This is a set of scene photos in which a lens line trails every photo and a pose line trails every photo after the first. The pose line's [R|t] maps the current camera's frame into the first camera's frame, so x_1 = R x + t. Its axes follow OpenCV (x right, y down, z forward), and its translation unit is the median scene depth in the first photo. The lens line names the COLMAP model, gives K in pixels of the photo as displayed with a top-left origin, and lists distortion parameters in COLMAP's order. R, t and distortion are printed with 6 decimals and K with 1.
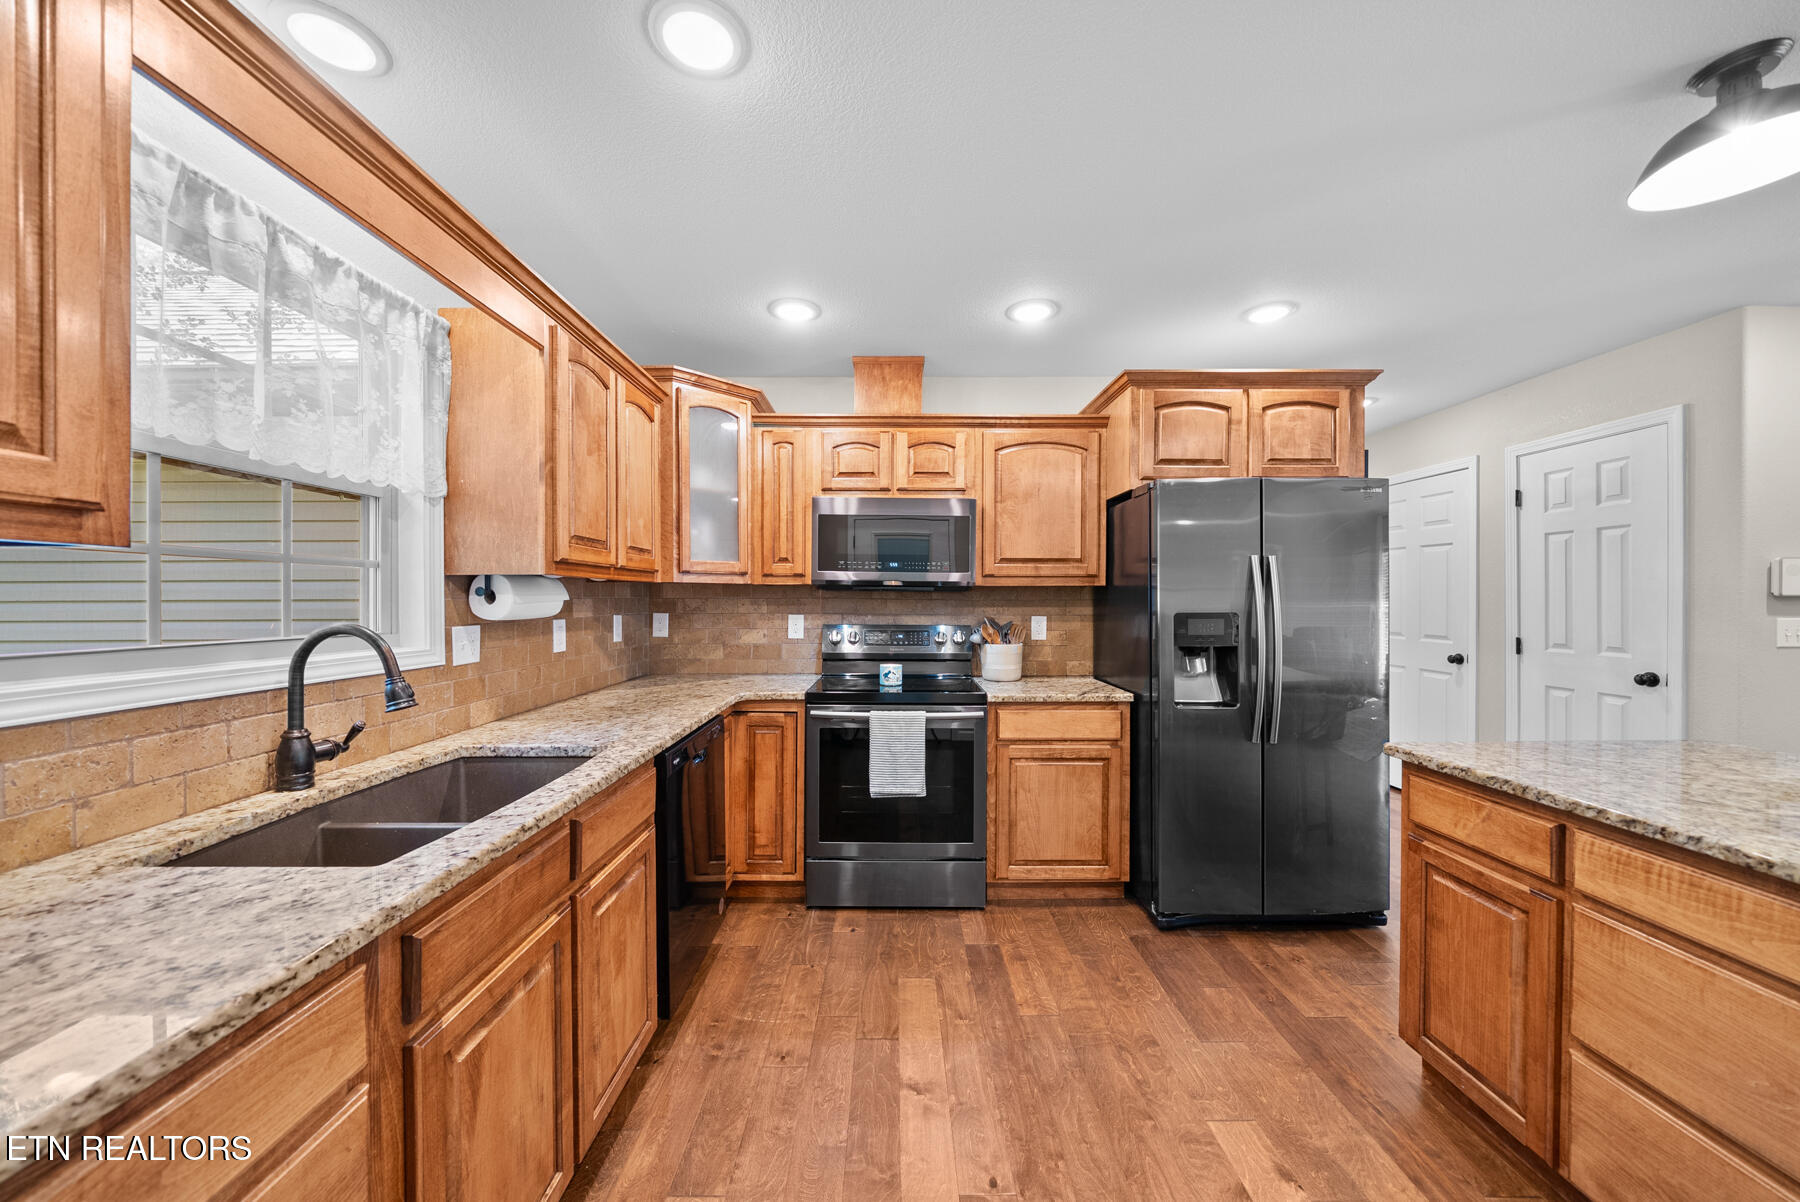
lens RADIAL K [[628.1, 0, 898.3], [0, 628.1, 601.9], [0, 0, 1]] dist [-0.001256, 0.000117]
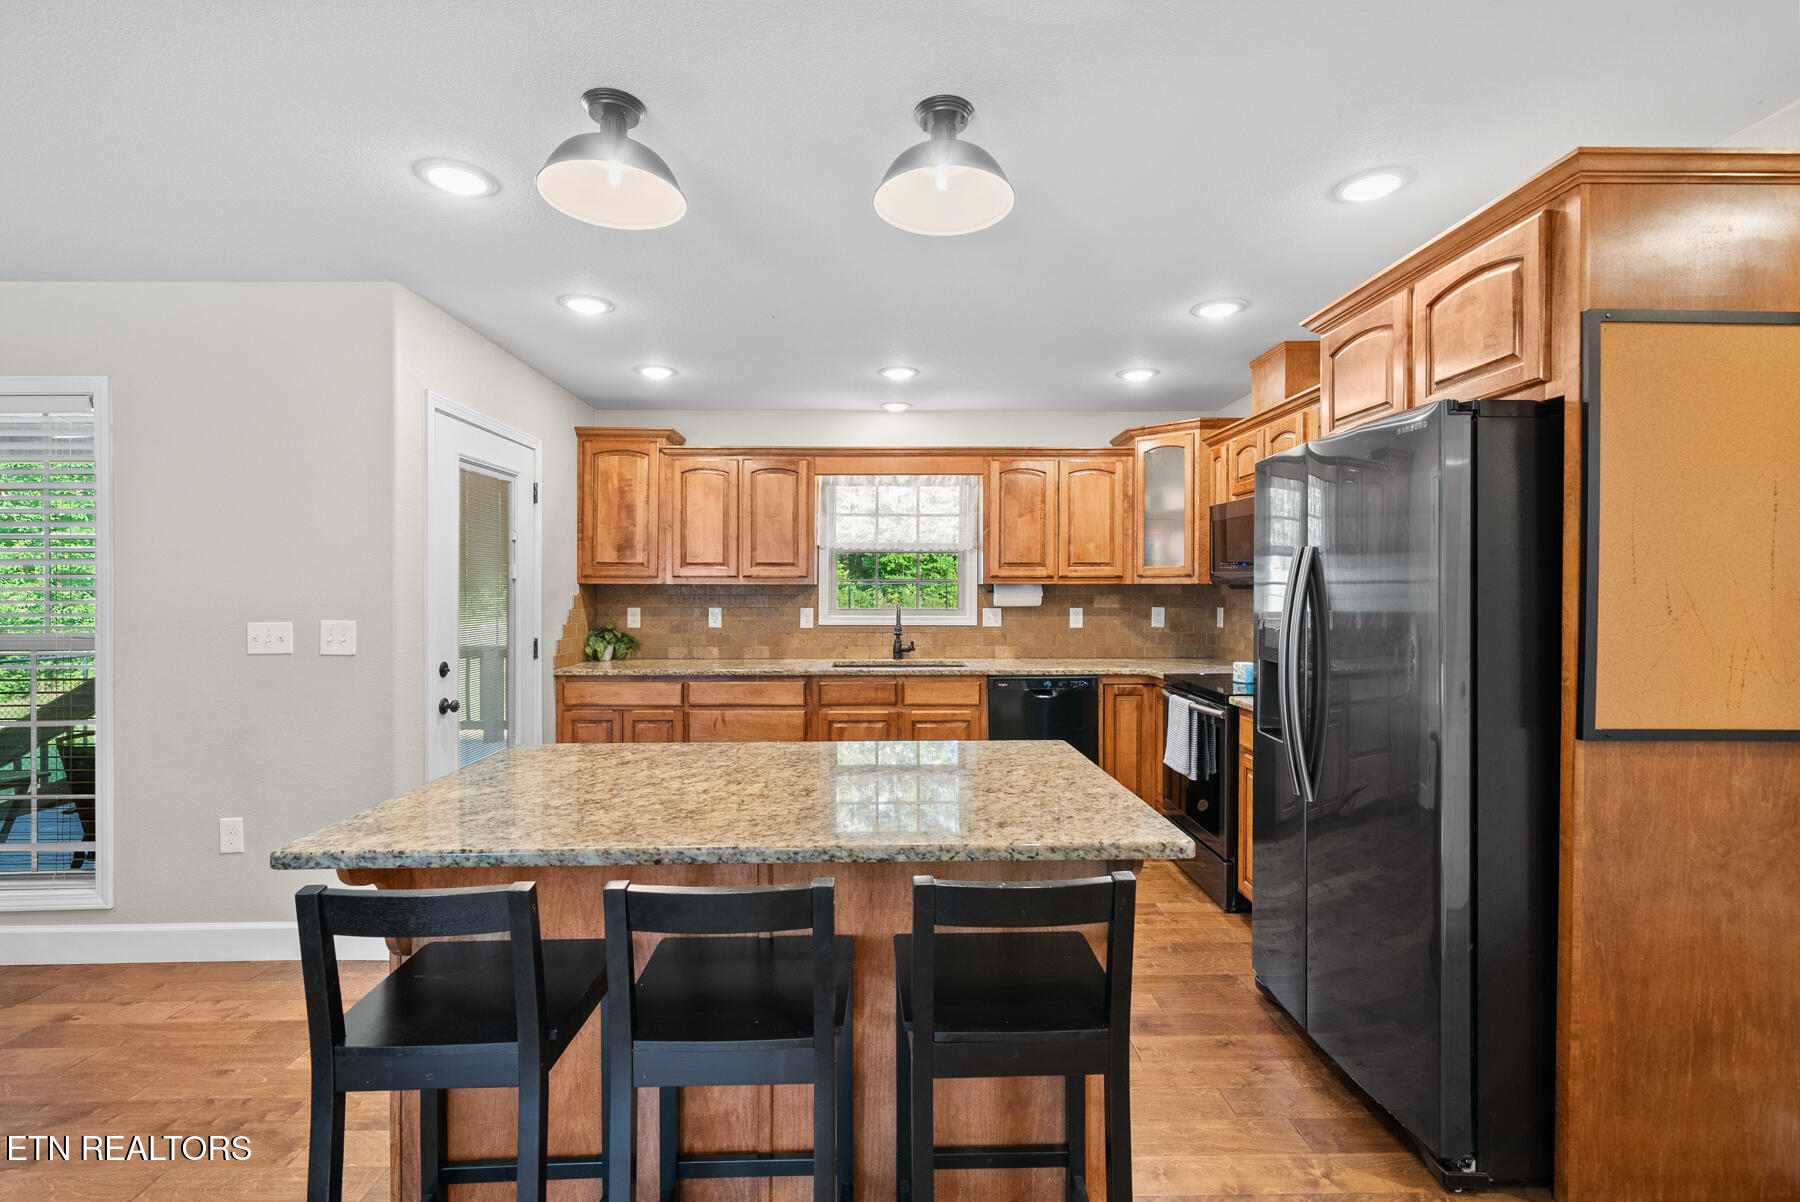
lens RADIAL K [[803.7, 0, 901.7], [0, 803.7, 590.0], [0, 0, 1]] dist [0.000208, 0.000092]
pose [[0.023833, 0.005126, -0.999703, 1.380909], [-0.003931, 0.999980, 0.005034, -0.024733], [0.999708, 0.003810, 0.023852, 0.451924]]
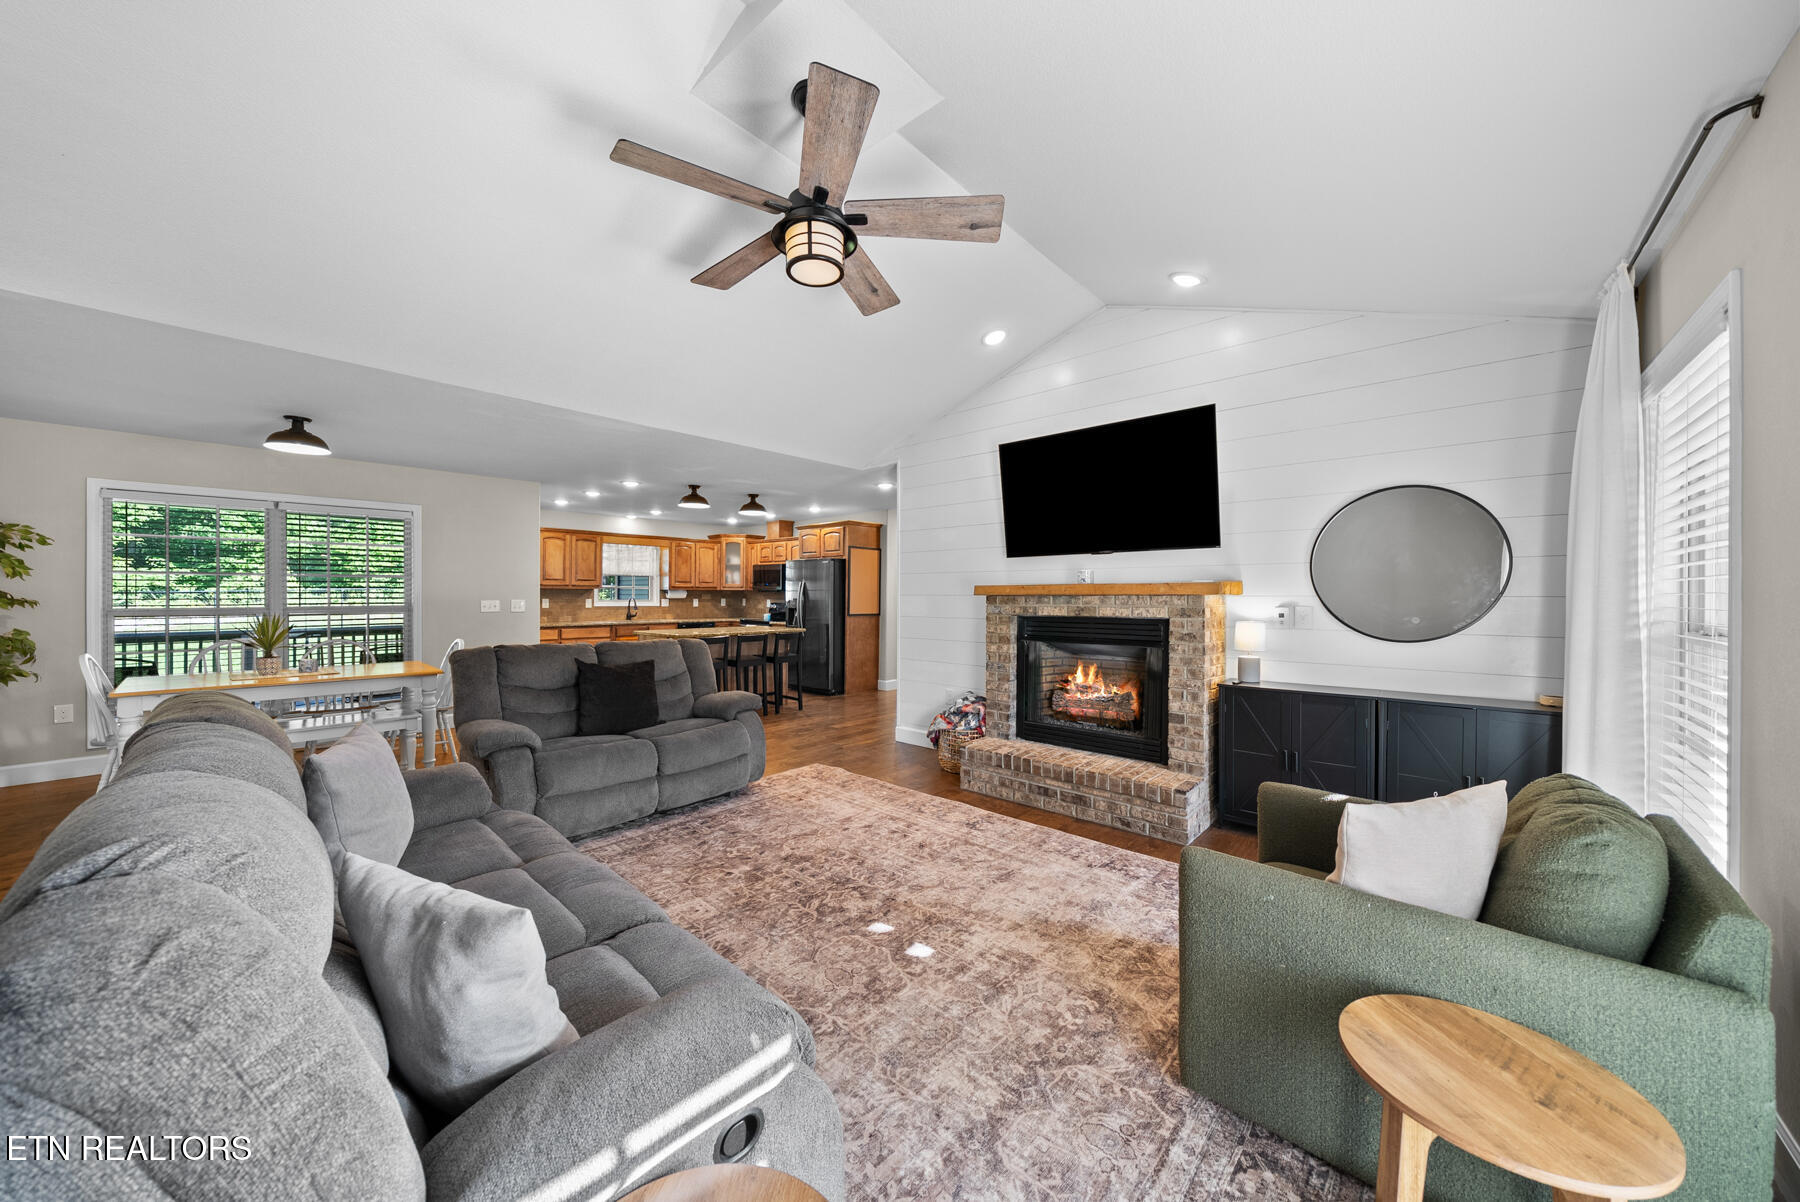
lens RADIAL K [[628.1, 0, 905.4], [0, 628.1, 596.6], [0, 0, 1]] dist [-0.001256, 0.000117]
pose [[0.747053, 0.005730, -0.664740, 3.011432], [-0.007878, 0.999969, -0.000233, 0.001243], [0.664718, 0.005410, 0.747075, -1.105773]]
